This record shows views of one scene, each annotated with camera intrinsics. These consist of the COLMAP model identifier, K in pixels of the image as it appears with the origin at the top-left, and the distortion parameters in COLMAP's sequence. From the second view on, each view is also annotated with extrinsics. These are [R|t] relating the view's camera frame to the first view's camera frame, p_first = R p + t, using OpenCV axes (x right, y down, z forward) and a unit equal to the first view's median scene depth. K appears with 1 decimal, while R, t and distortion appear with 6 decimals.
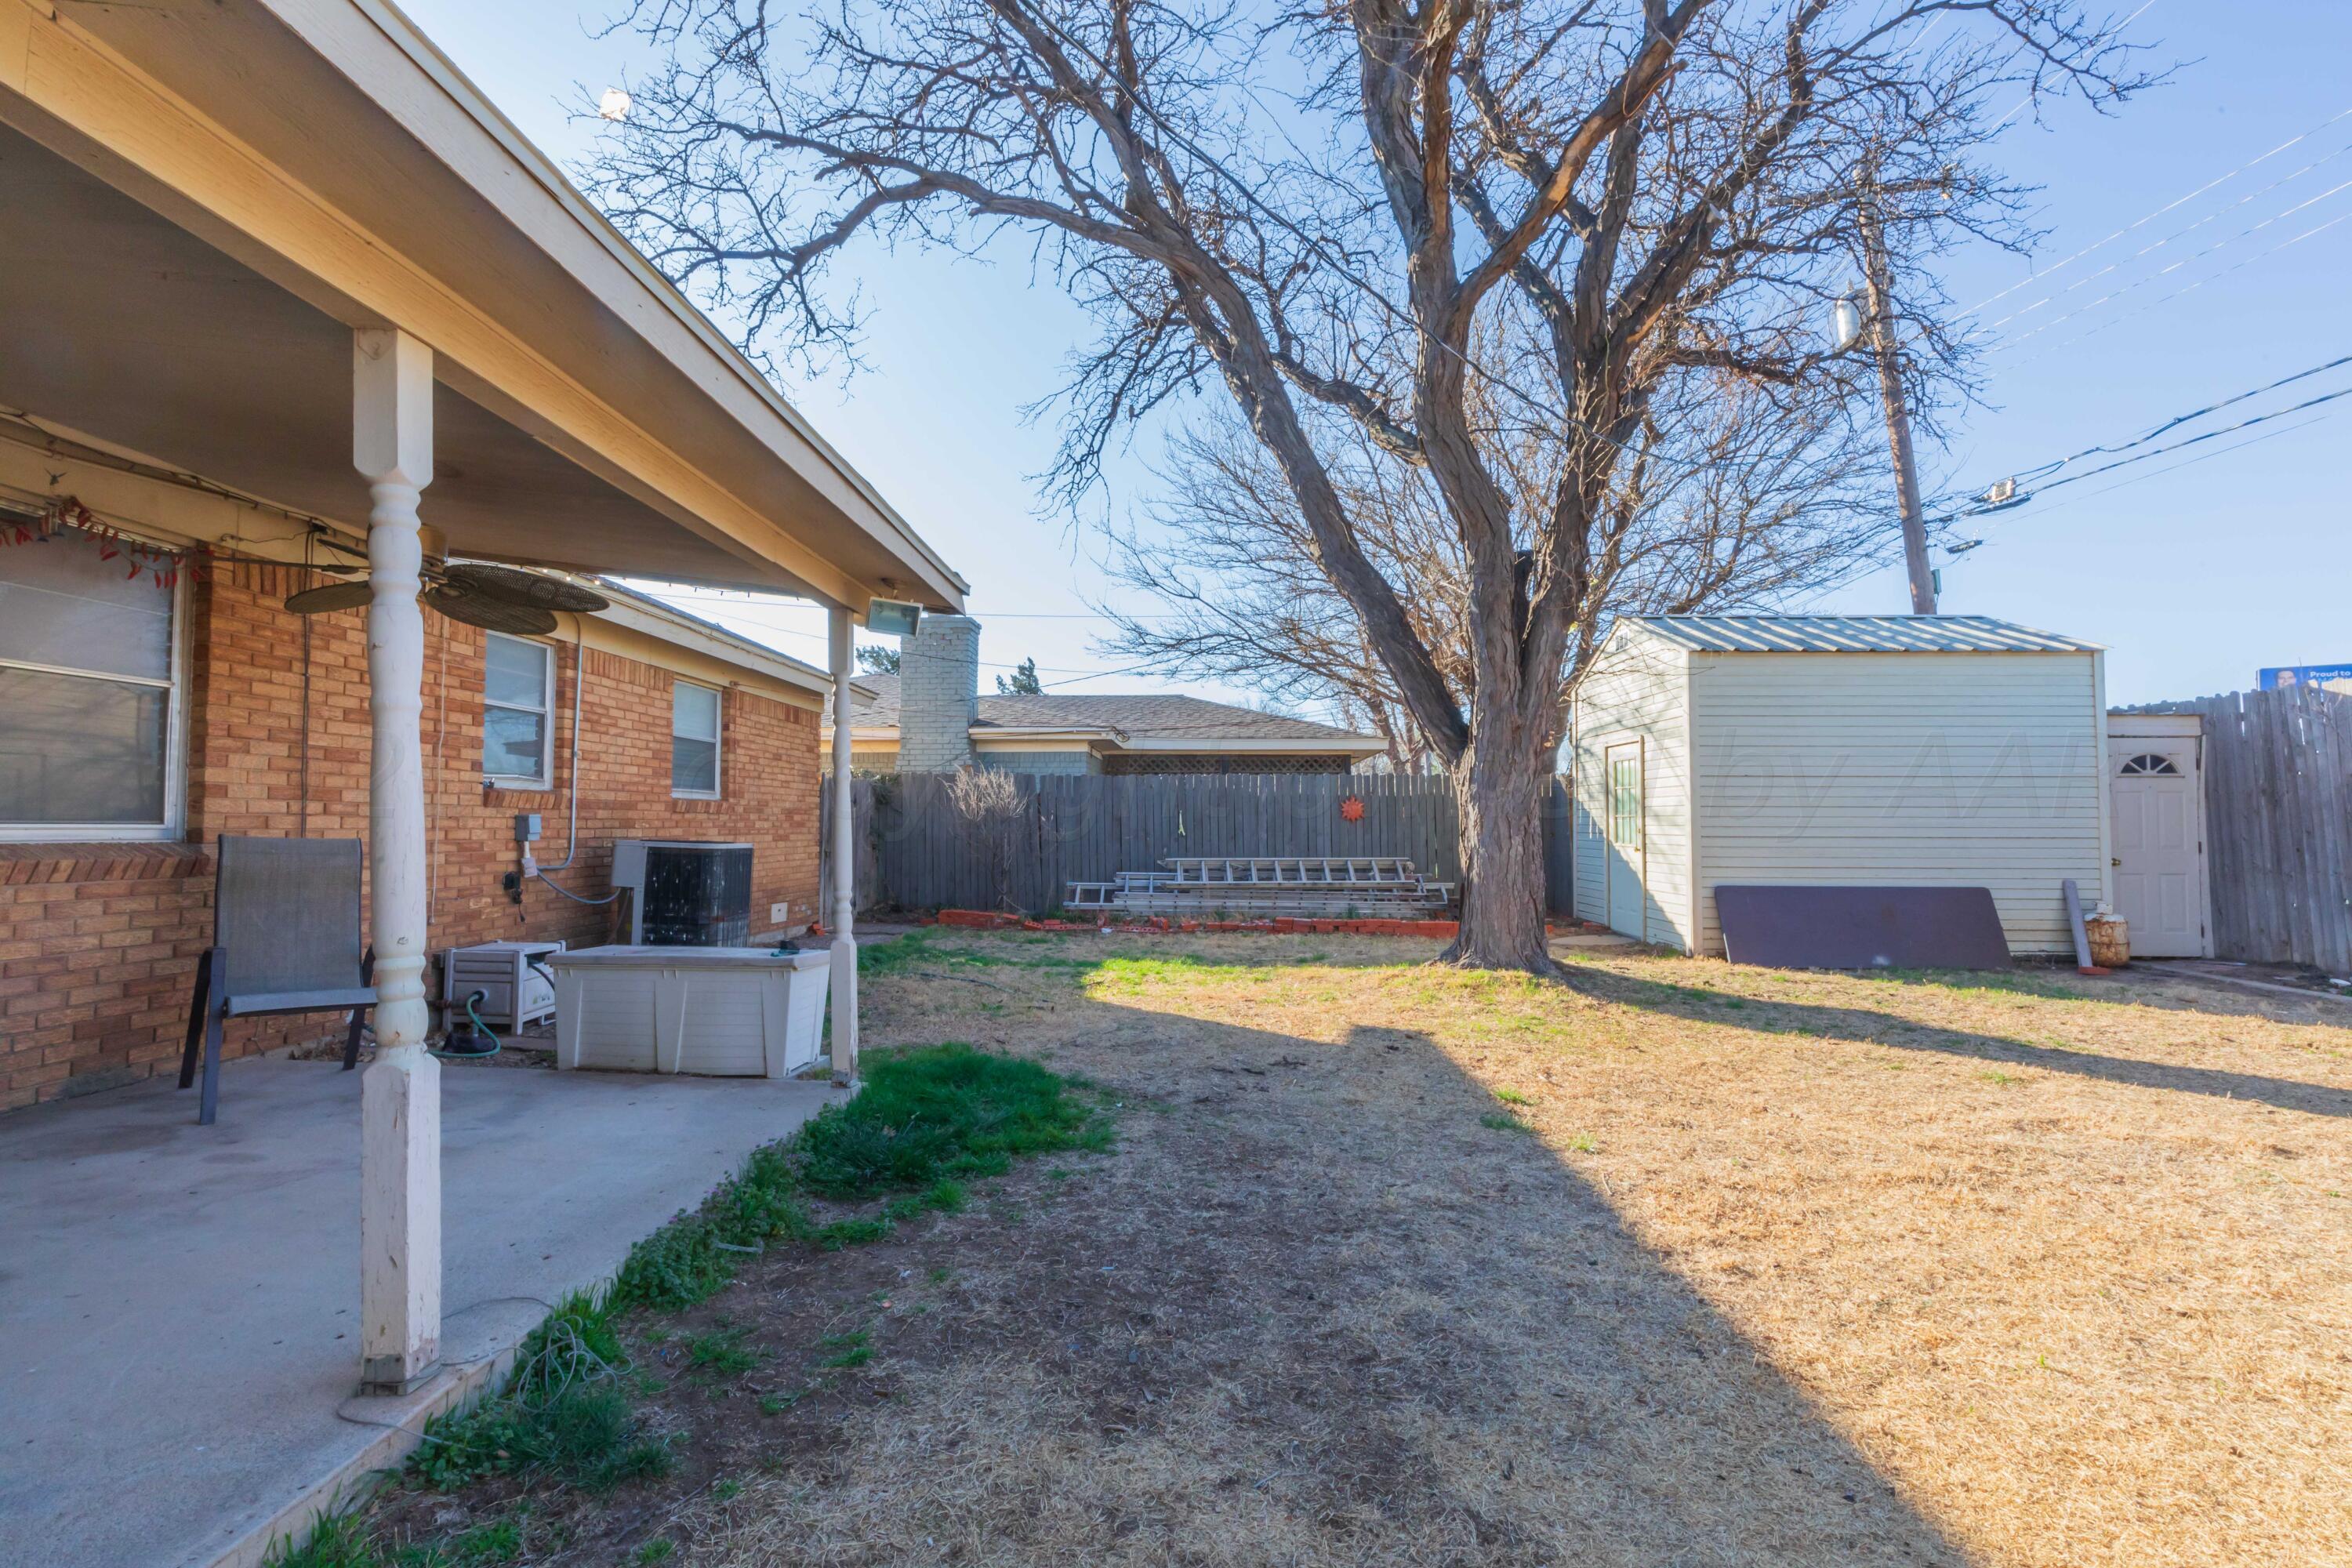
lens RADIAL K [[1052.5, 0, 1183.5], [0, 1052.5, 784.6], [0, 0, 1]] dist [0.005357, -0.001906]
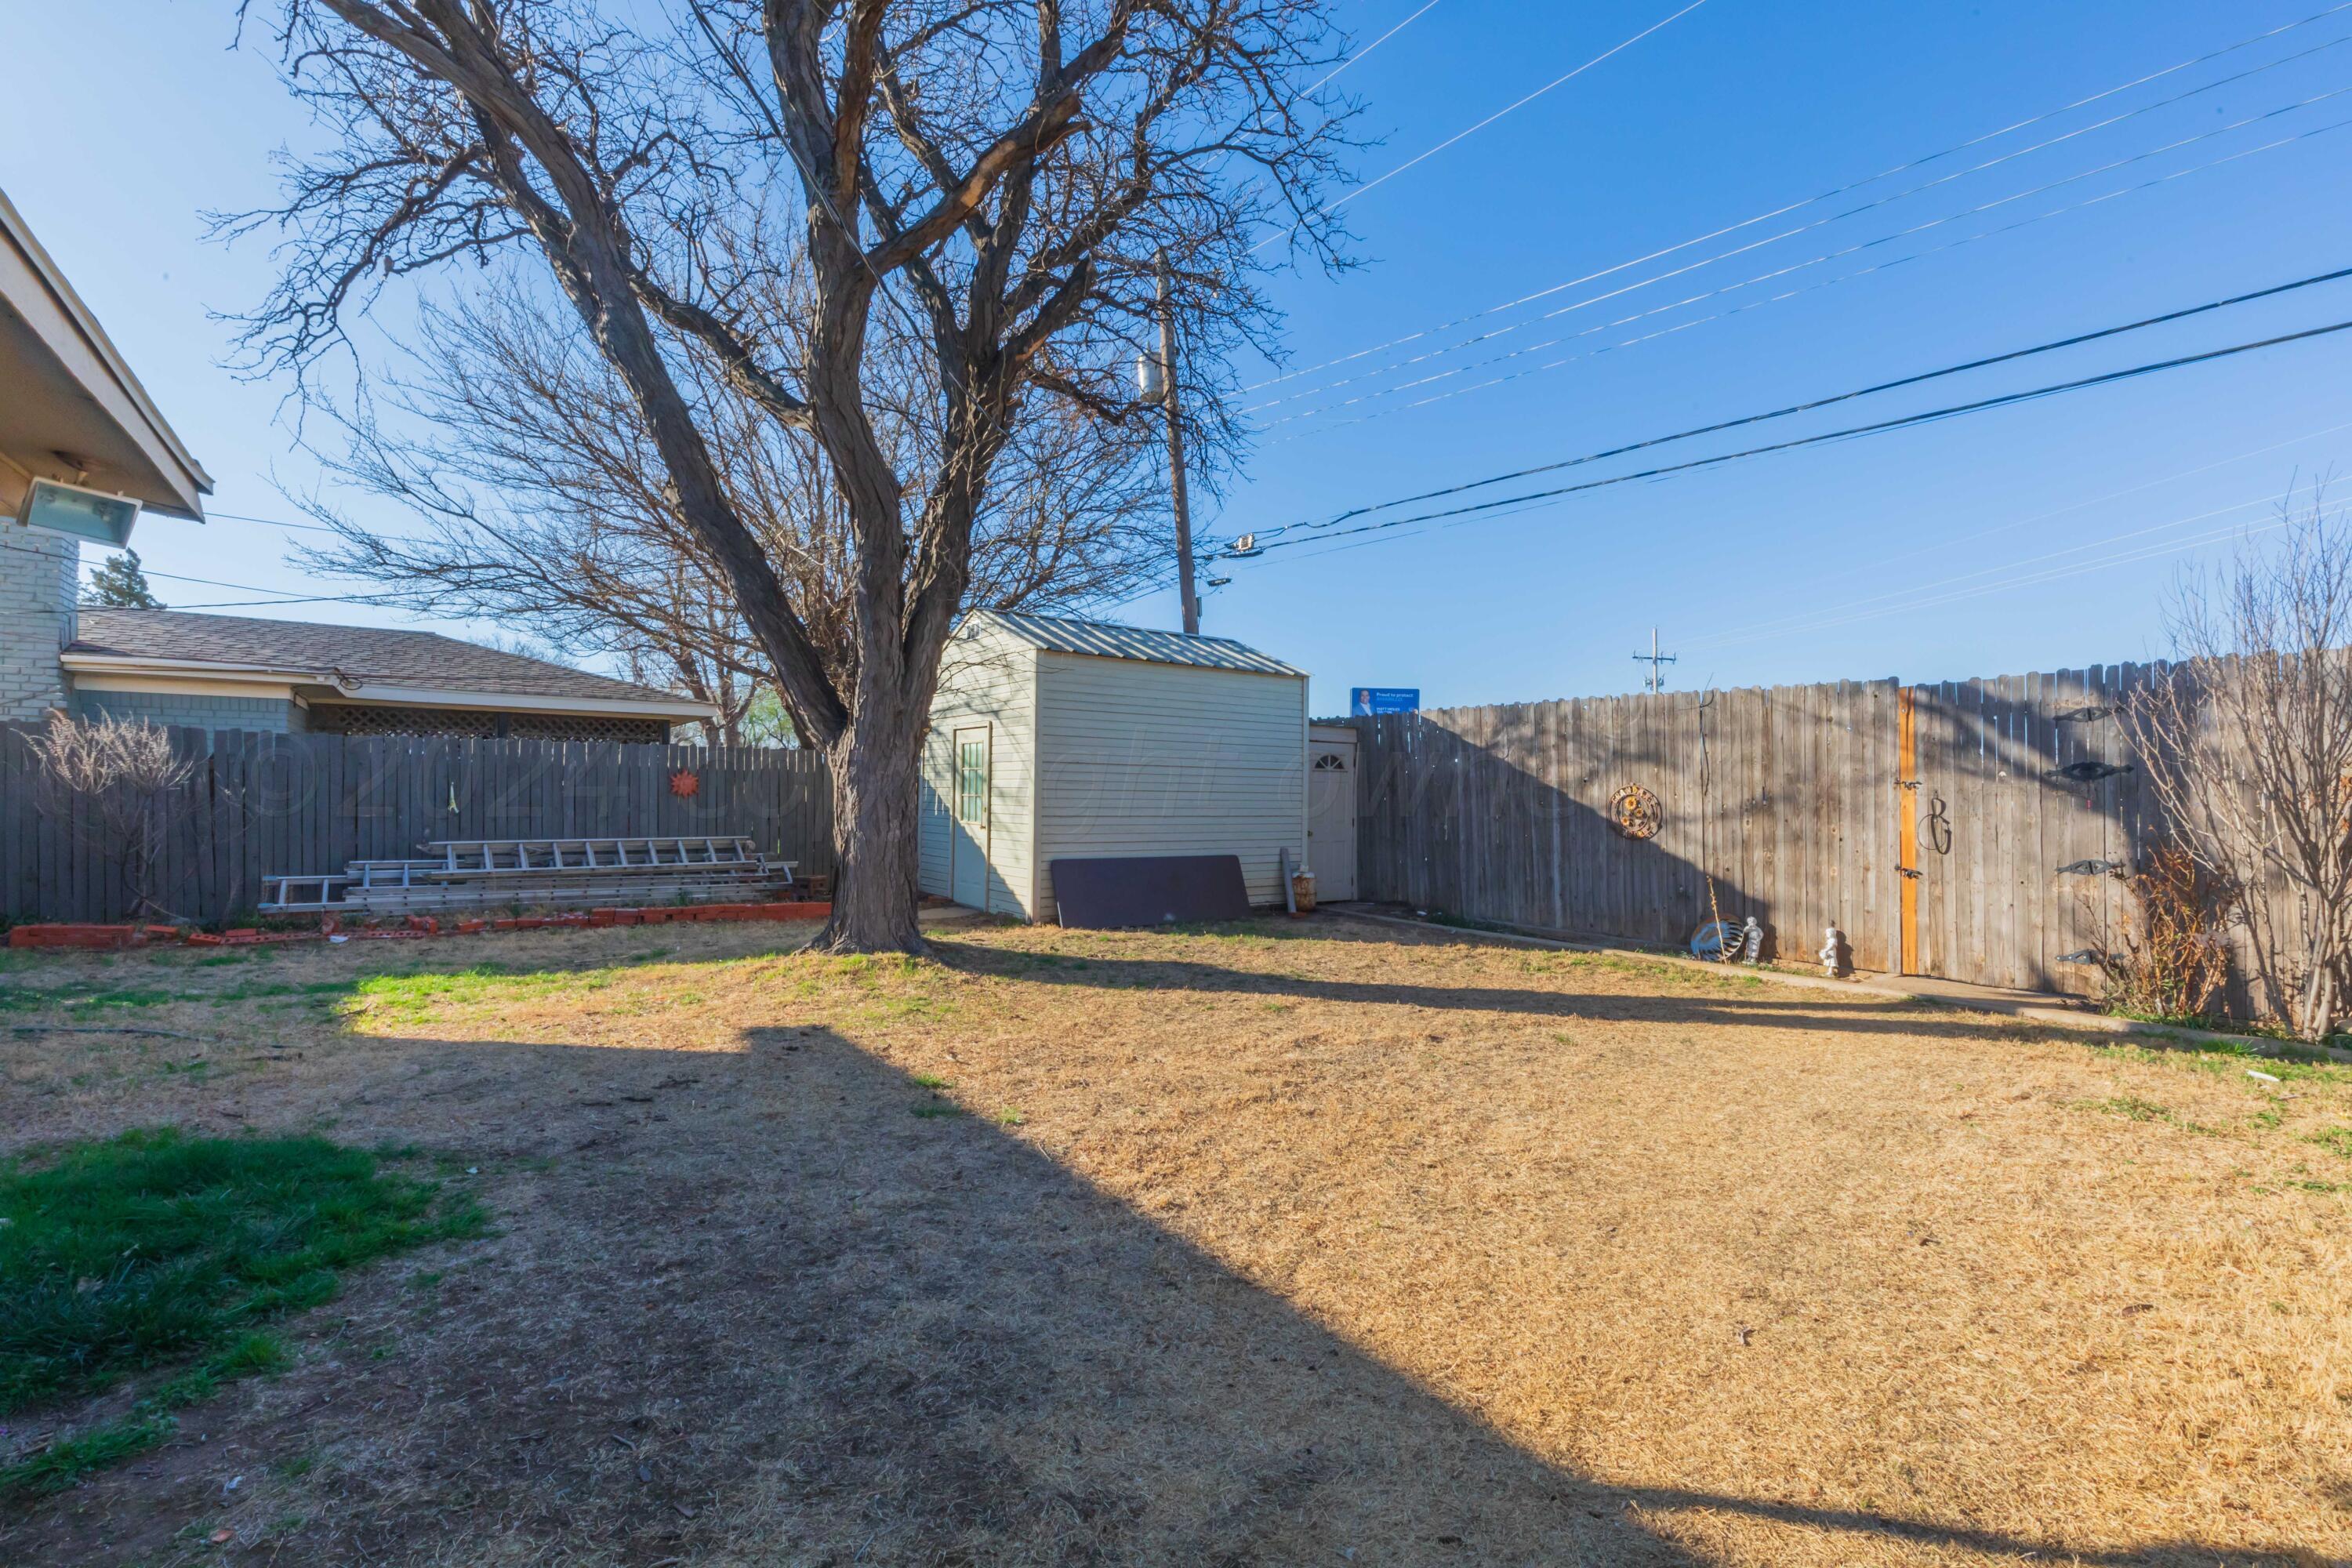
lens RADIAL K [[1052.5, 0, 1196.8], [0, 1052.5, 783.4], [0, 0, 1]] dist [0.005357, -0.001906]
pose [[0.792561, 0.014843, 0.609611, -0.068123], [-0.033701, 0.999242, 0.019485, -0.014535], [-0.608860, -0.035988, 0.792461, 0.021812]]
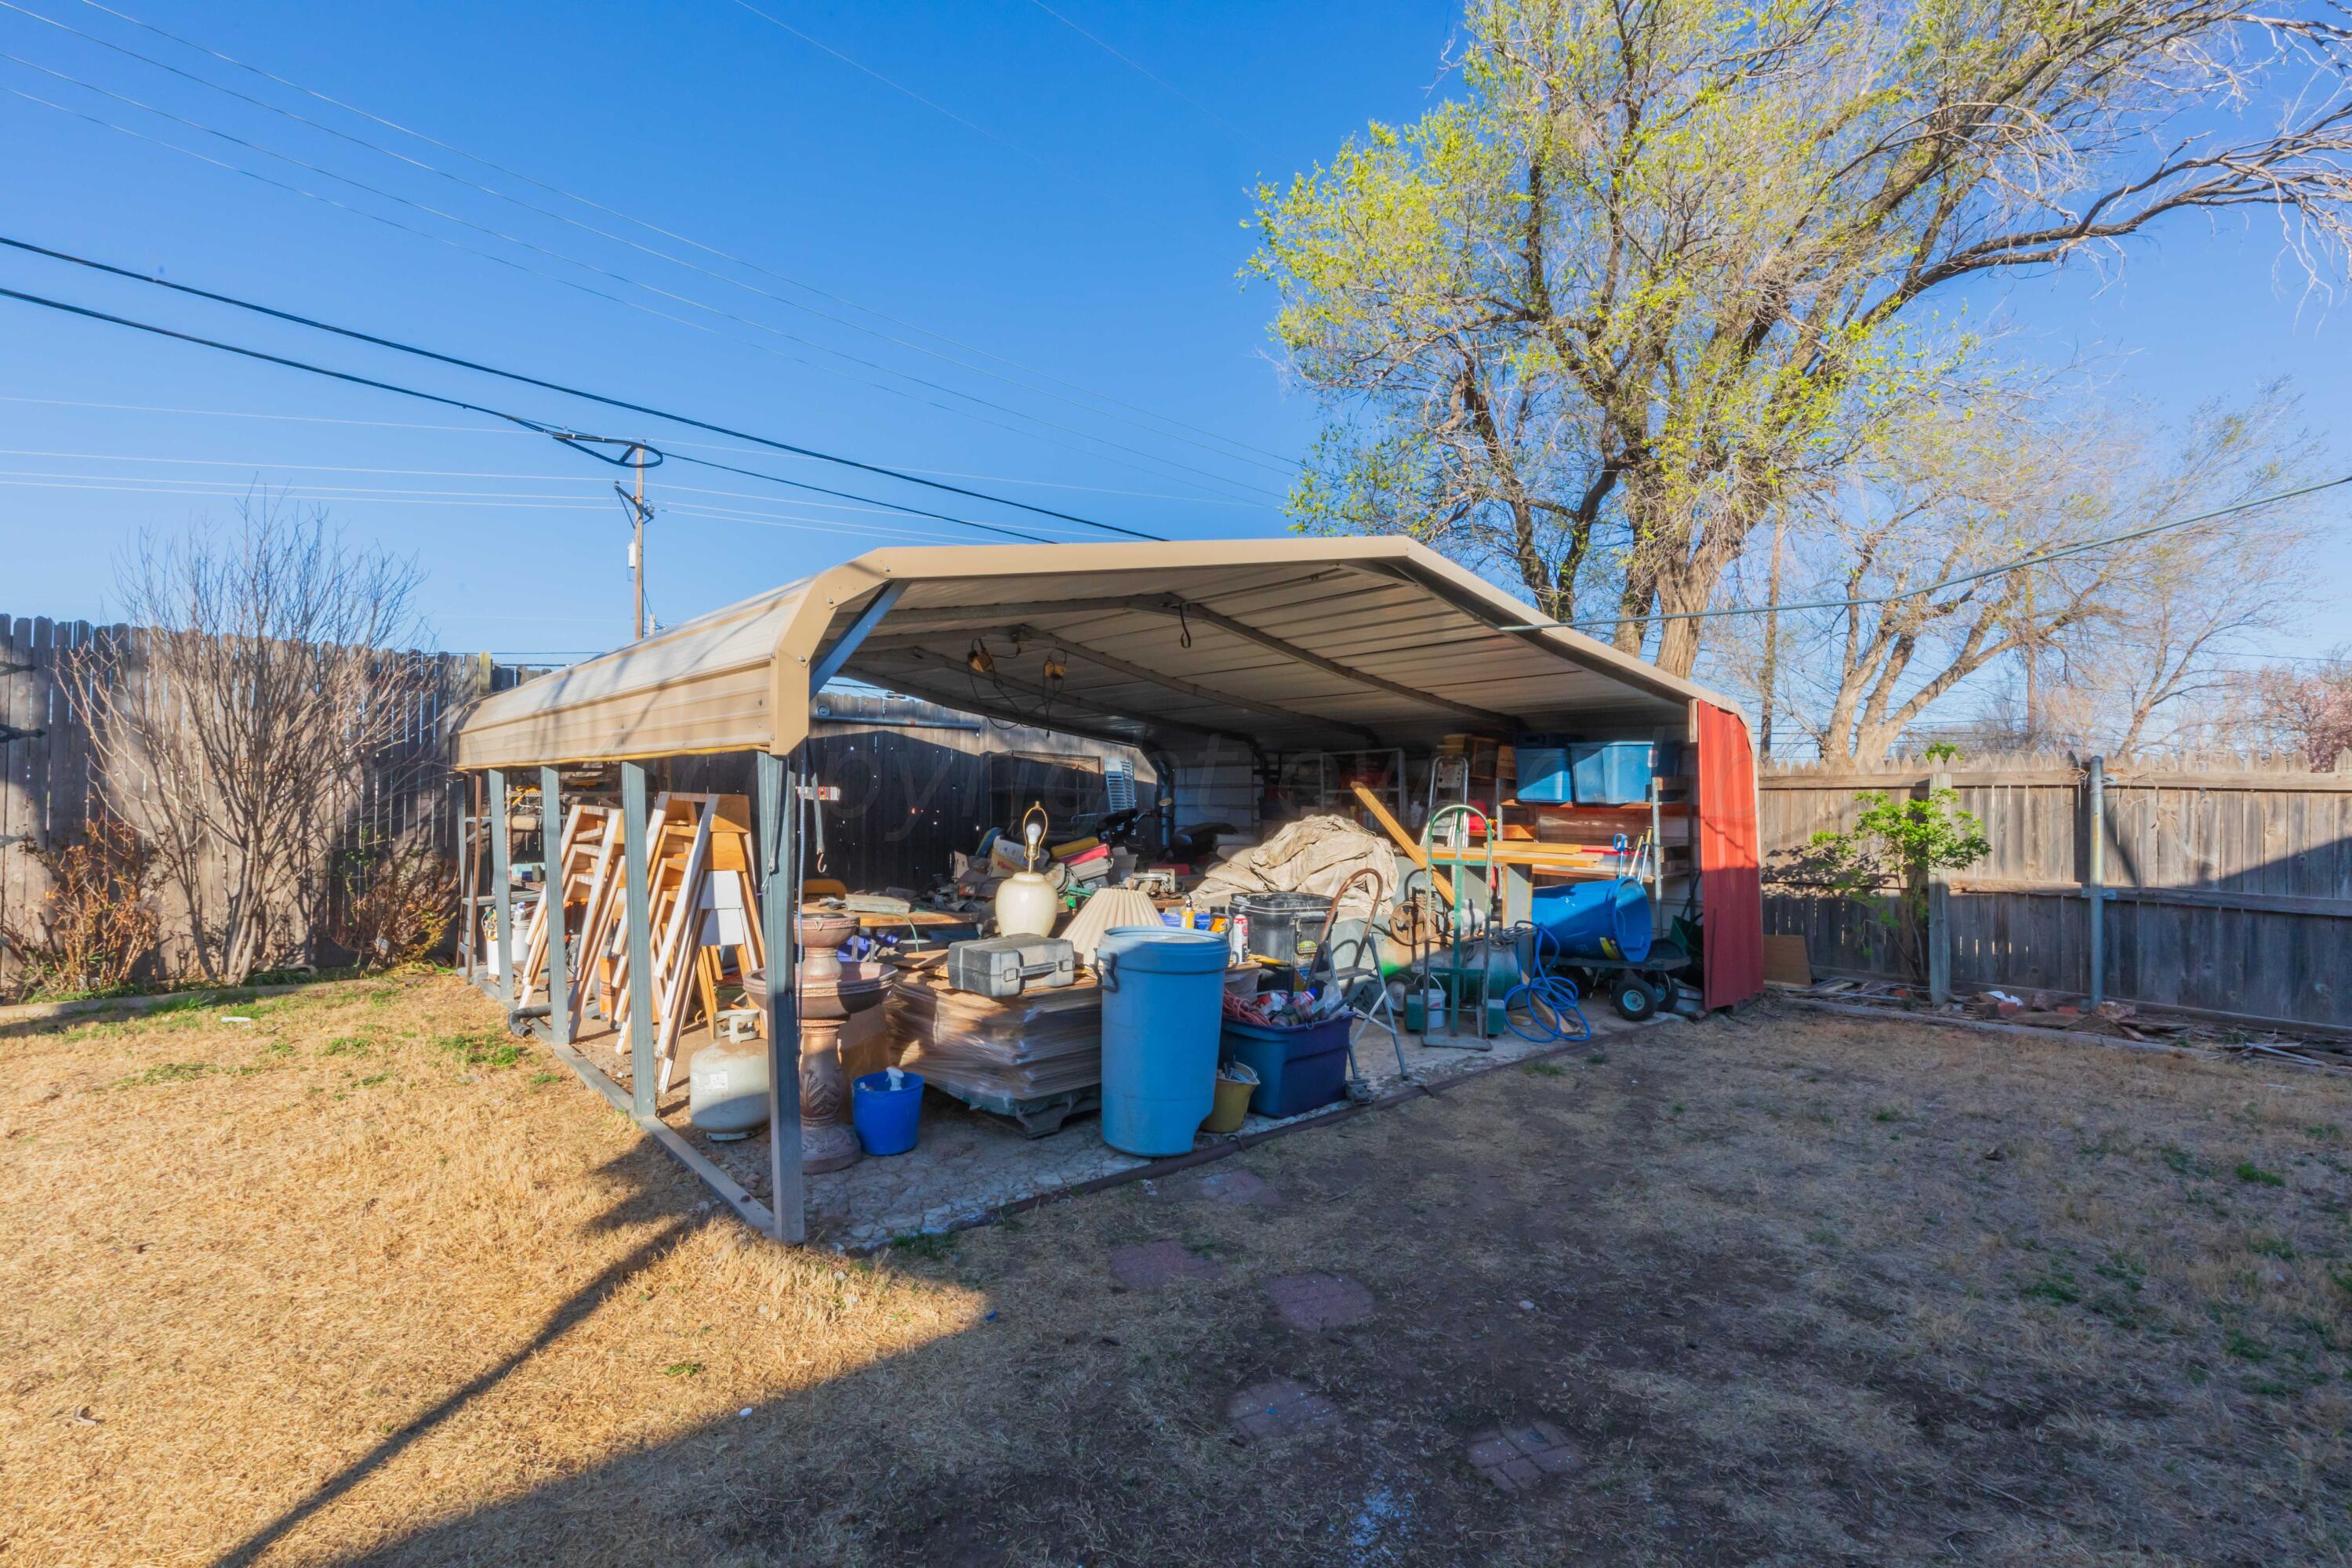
lens RADIAL K [[1052.5, 0, 1199.3], [0, 1052.5, 779.2], [0, 0, 1]] dist [0.005357, -0.001906]
pose [[-0.700802, 0.002797, 0.713350, -0.120095], [-0.044179, 0.997903, -0.047315, -0.001394], [-0.711986, -0.064674, -0.699209, 0.178007]]
